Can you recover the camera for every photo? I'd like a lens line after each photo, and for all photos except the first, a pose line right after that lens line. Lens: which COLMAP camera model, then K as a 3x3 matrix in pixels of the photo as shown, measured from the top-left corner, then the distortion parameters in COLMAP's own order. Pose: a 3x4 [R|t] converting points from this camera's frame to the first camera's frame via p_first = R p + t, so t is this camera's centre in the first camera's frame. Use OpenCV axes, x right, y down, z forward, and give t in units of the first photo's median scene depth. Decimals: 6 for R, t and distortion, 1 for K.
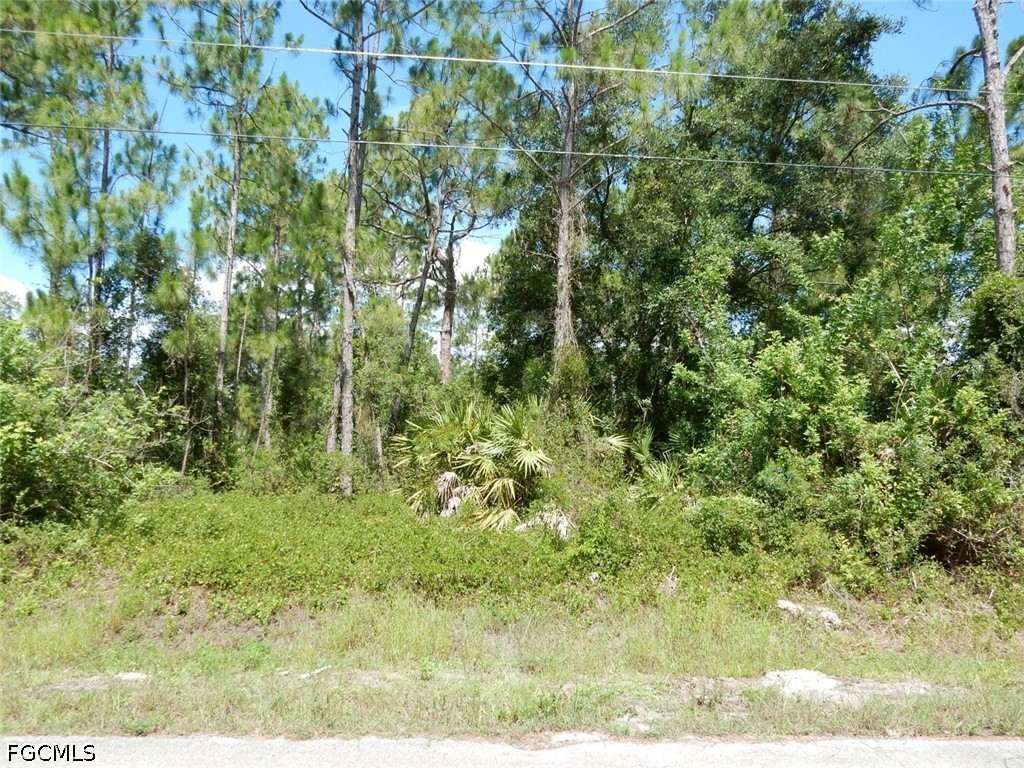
lens RADIAL K [[794.6, 0, 512.0], [0, 794.6, 384.0], [0, 0, 1]] dist [-0.039661, 0.064478]
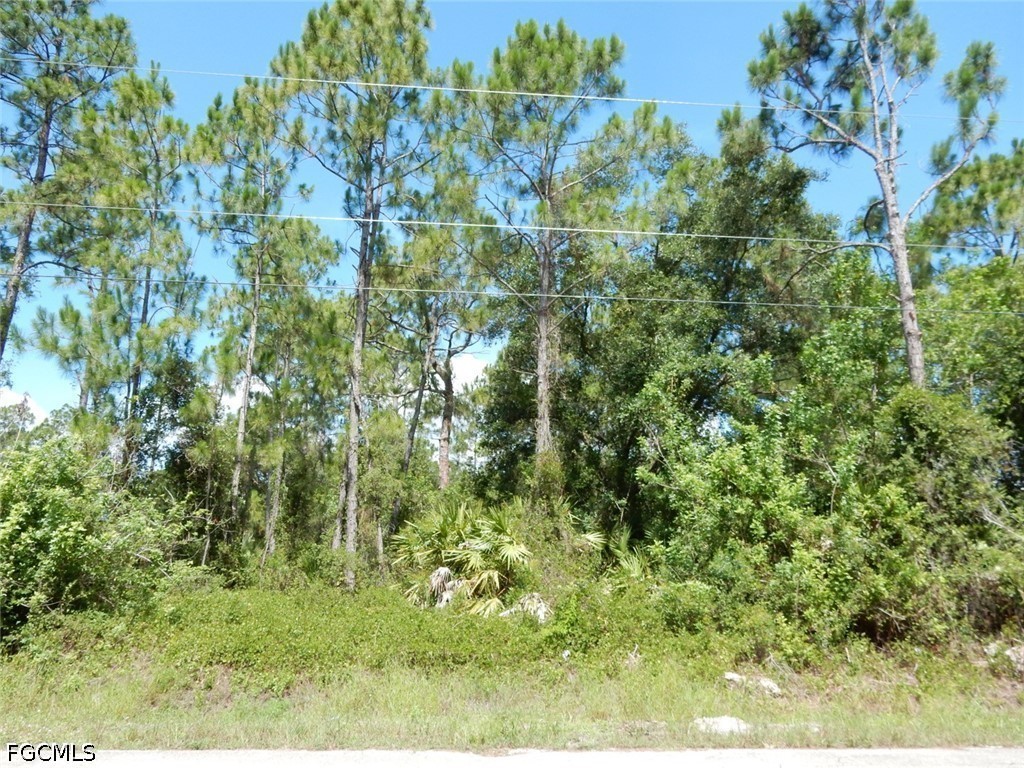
lens RADIAL K [[806.0, 0, 512.0], [0, 806.0, 384.0], [0, 0, 1]] dist [-0.005337, -0.004952]
pose [[0.999930, -0.010892, -0.004685, 0.029100], [0.010183, 0.991306, -0.131185, 0.006747], [0.006073, 0.131129, 0.991347, -0.172633]]
